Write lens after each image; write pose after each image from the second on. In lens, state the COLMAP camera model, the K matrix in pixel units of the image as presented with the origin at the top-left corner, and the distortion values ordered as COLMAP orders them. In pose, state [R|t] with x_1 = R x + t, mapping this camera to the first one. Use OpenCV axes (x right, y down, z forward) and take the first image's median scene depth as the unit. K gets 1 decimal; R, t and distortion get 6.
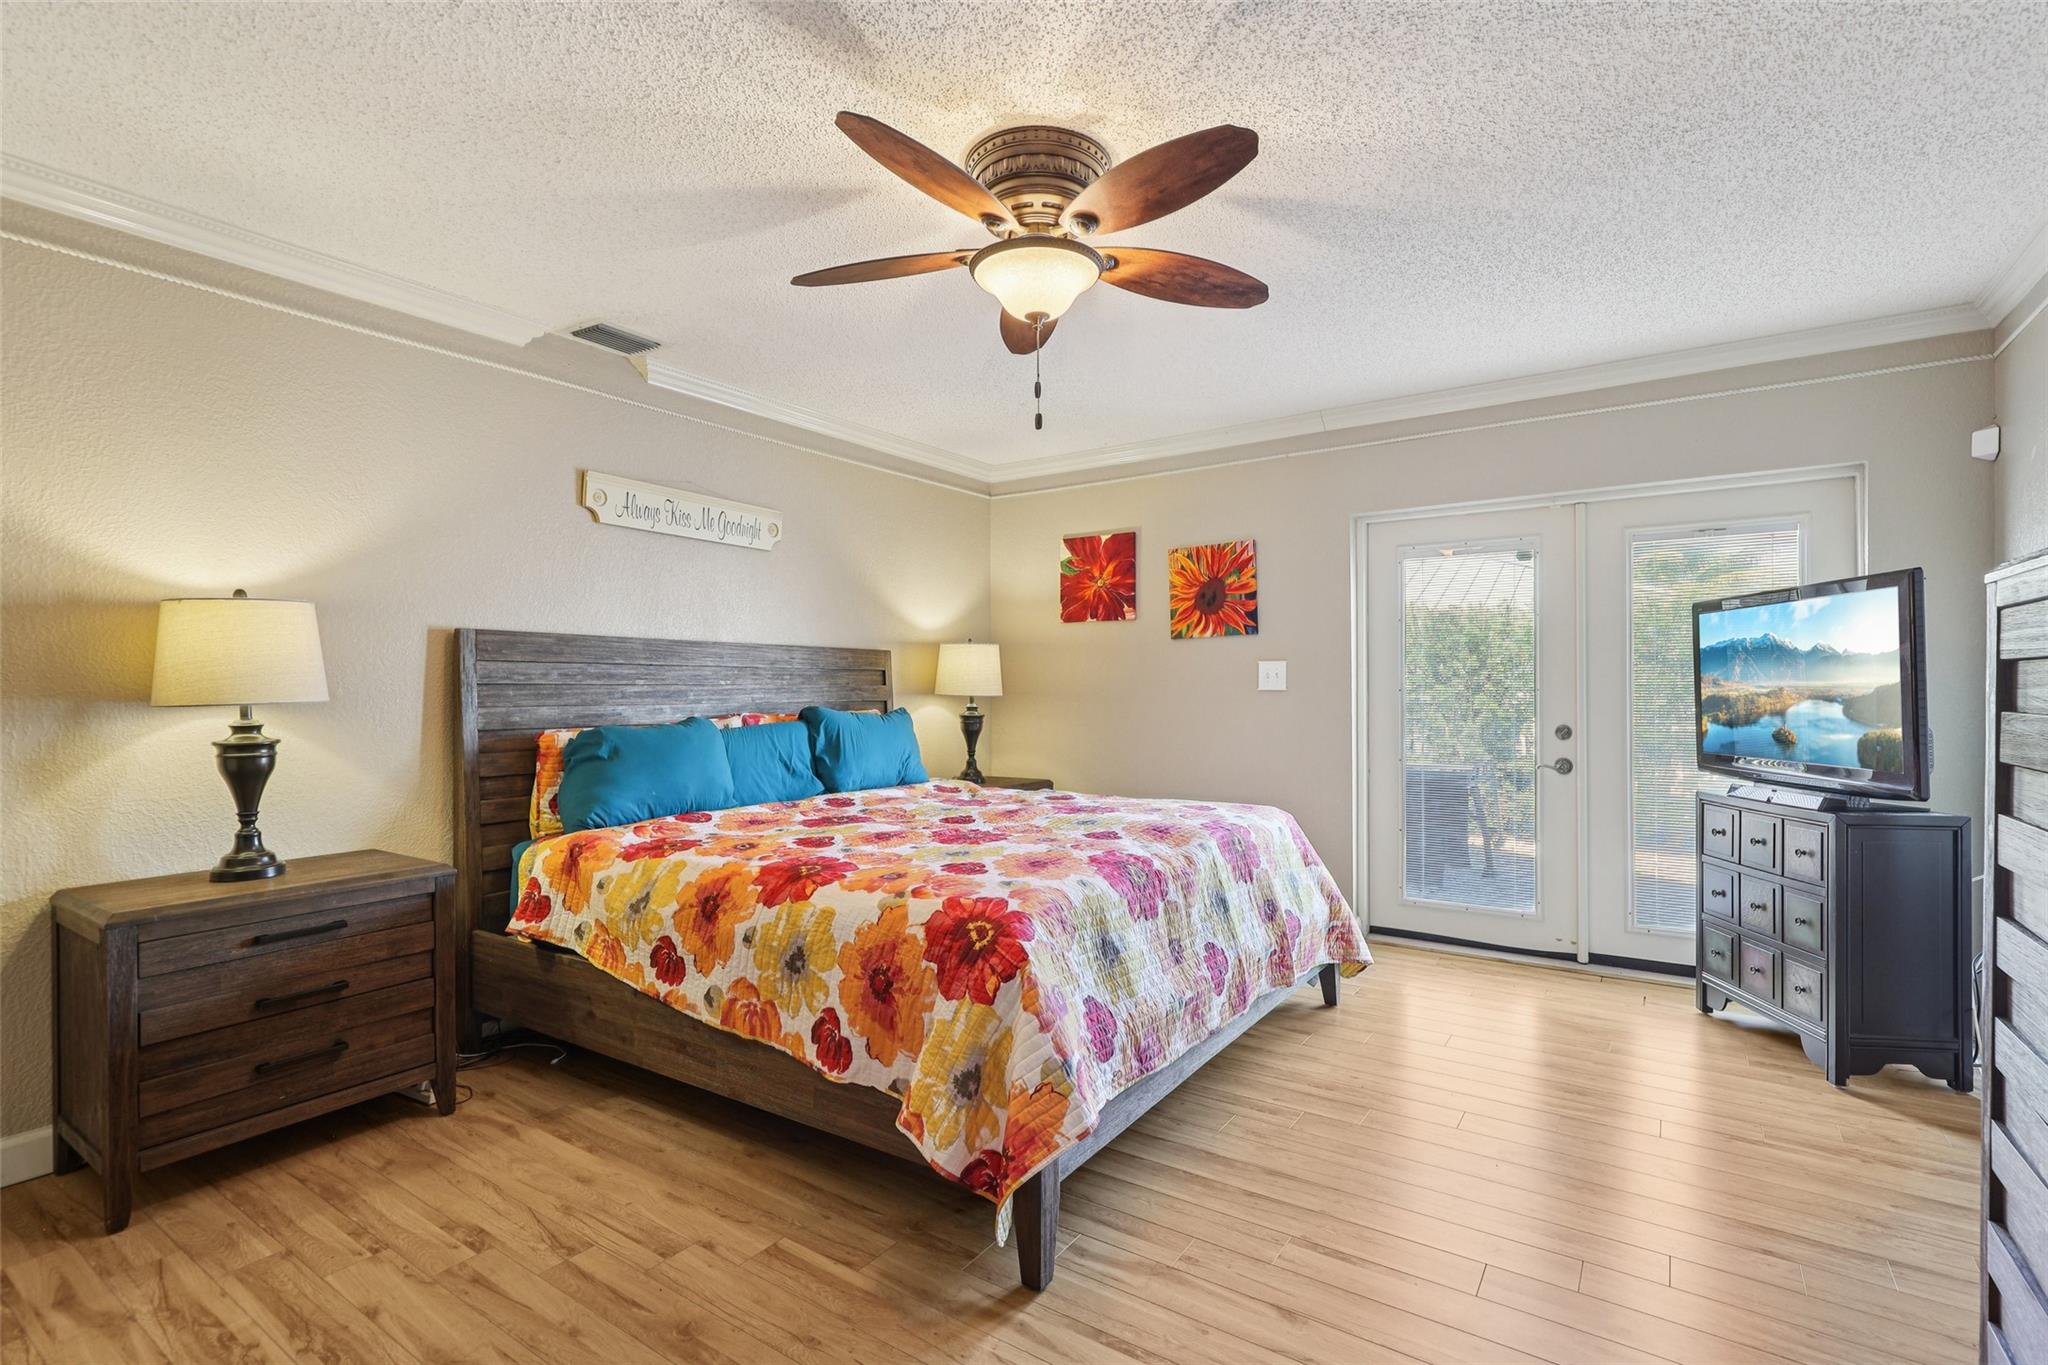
lens RADIAL K [[937.9, 0, 1026.0], [0, 937.9, 682.3], [0, 0, 1]] dist [-0.003762, -0.000644]
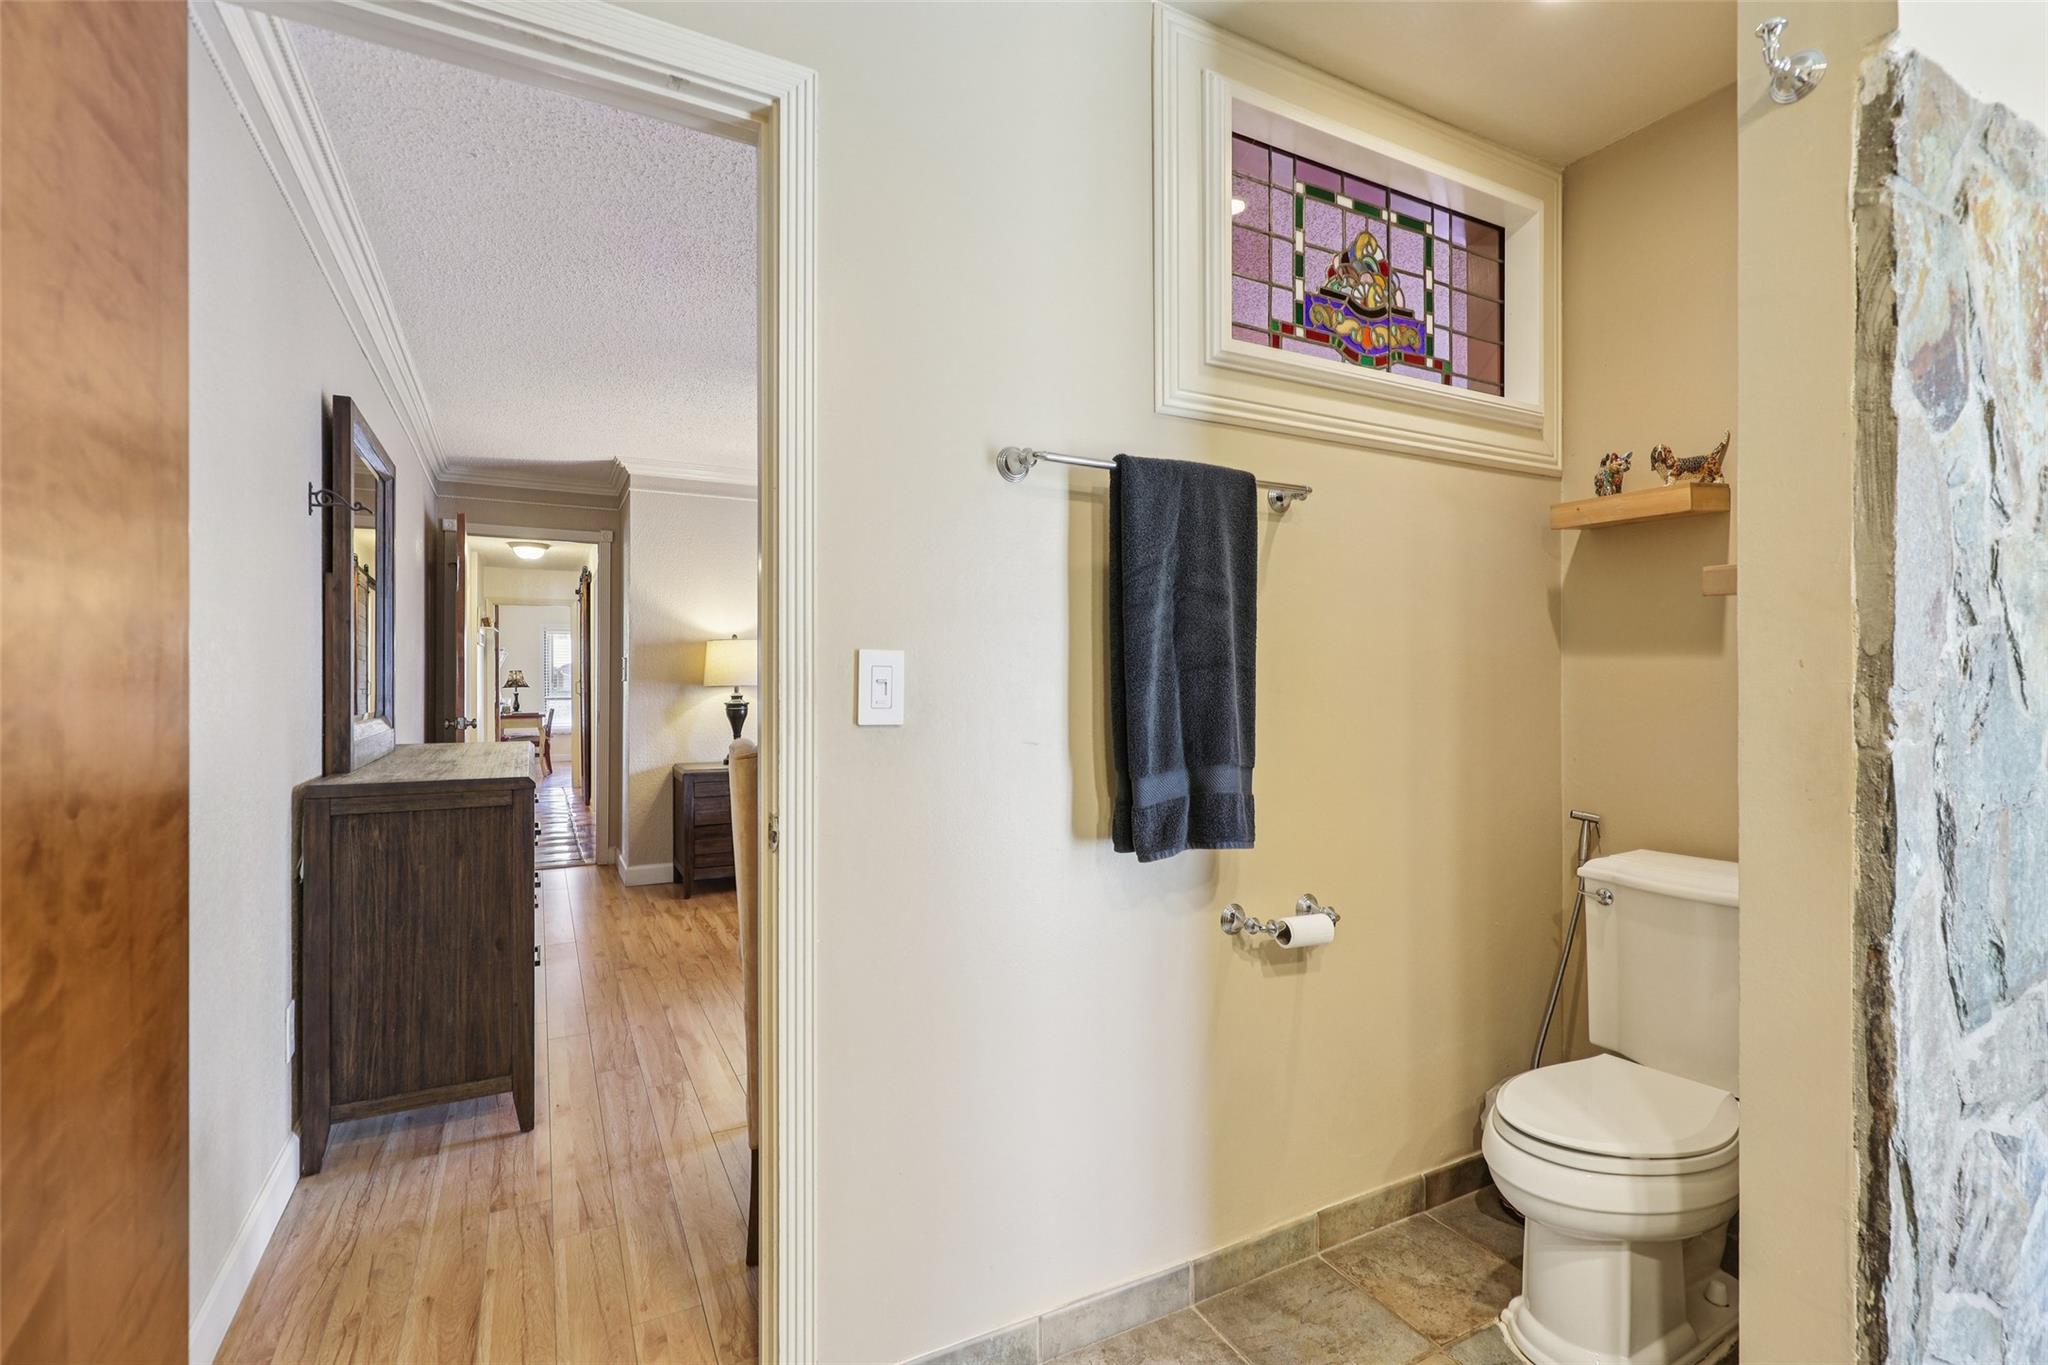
lens RADIAL K [[937.9, 0, 1030.9], [0, 937.9, 682.0], [0, 0, 1]] dist [-0.003762, -0.000644]
pose [[0.876177, 0.004151, -0.481972, 0.915356], [-0.001341, 0.999980, 0.006175, -0.001299], [0.481988, -0.004764, 0.876165, -0.660272]]
